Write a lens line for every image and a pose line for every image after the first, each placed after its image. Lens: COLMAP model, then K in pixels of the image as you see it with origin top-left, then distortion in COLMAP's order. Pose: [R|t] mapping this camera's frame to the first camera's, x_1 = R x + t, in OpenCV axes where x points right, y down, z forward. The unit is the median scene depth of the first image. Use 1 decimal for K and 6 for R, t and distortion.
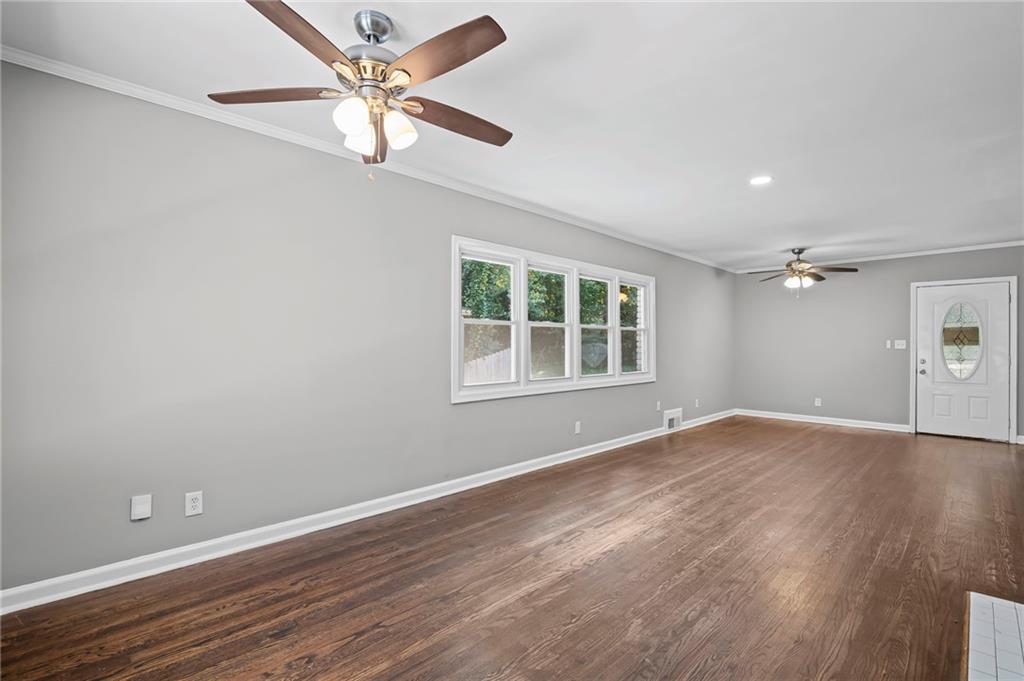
lens RADIAL K [[506.1, 0, 509.9], [0, 506.1, 345.4], [0, 0, 1]] dist [-0.020152, -0.000140]
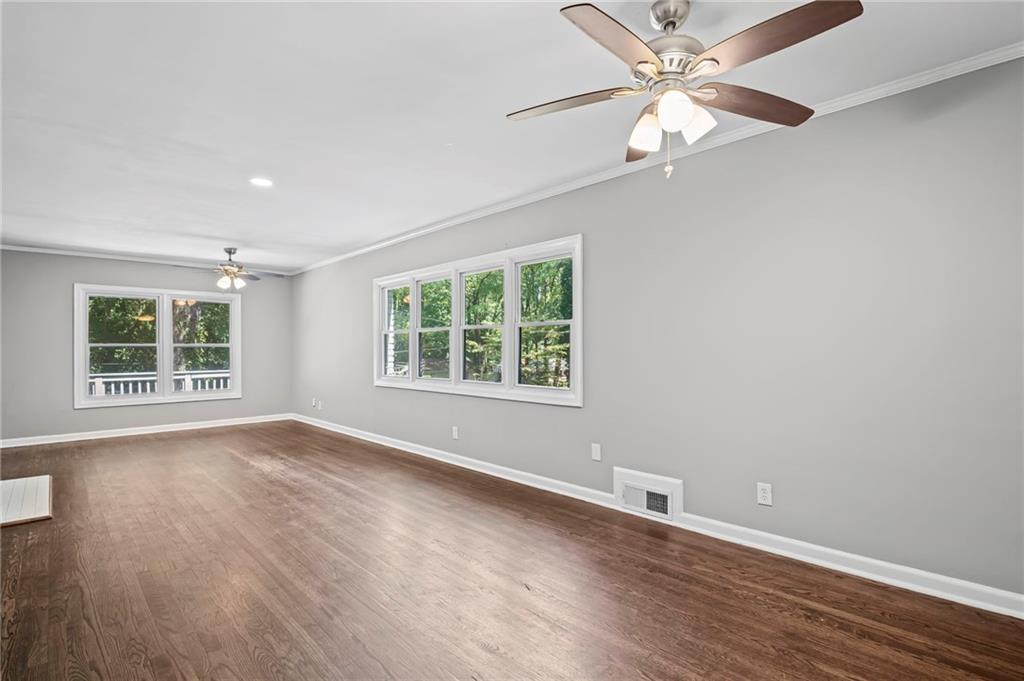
lens RADIAL K [[506.1, 0, 509.9], [0, 506.1, 345.4], [0, 0, 1]] dist [-0.020152, -0.000140]
pose [[-0.050453, -0.001612, -0.998725, 1.321549], [-0.002999, 0.999994, -0.001463, -0.005651], [0.998722, 0.002922, -0.050458, 1.385295]]
